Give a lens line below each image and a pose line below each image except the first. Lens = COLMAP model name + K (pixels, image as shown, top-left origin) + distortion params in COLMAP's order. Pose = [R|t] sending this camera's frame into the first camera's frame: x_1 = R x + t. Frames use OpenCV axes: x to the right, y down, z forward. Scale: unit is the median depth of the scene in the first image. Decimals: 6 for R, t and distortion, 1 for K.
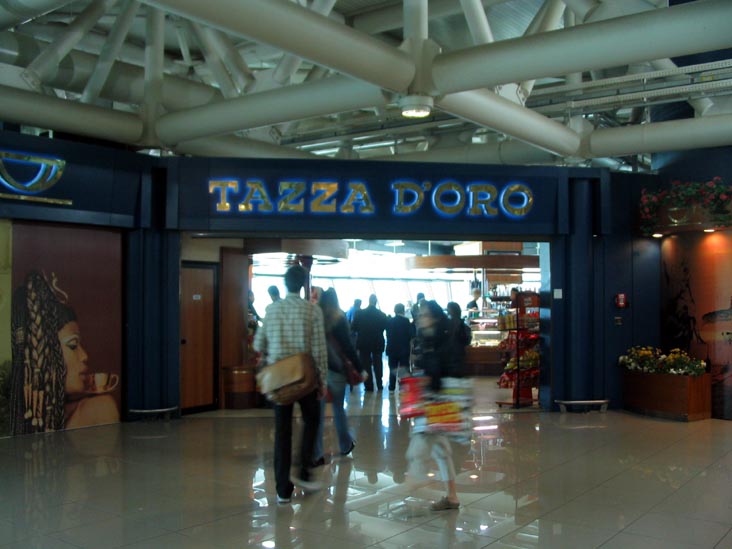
lens RADIAL K [[815.8, 0, 351.7], [0, 815.8, 276.5], [0, 0, 1]] dist [-0.132977, 0.037329]
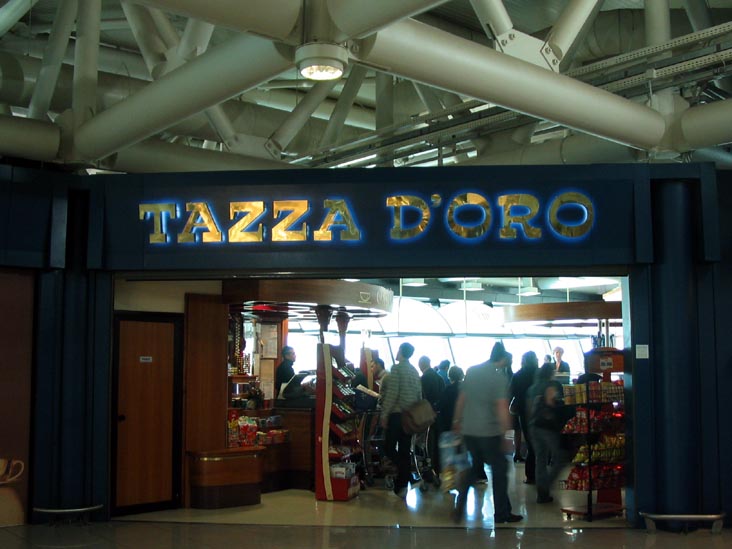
lens RADIAL K [[859.2, 0, 380.5], [0, 859.2, 270.9], [0, 0, 1]] dist [-0.220734, 0.348447]
pose [[0.976630, -0.026420, -0.213300, 0.194560], [0.009946, 0.996908, -0.077944, 0.006706], [0.214699, 0.074001, 0.973873, 0.267659]]
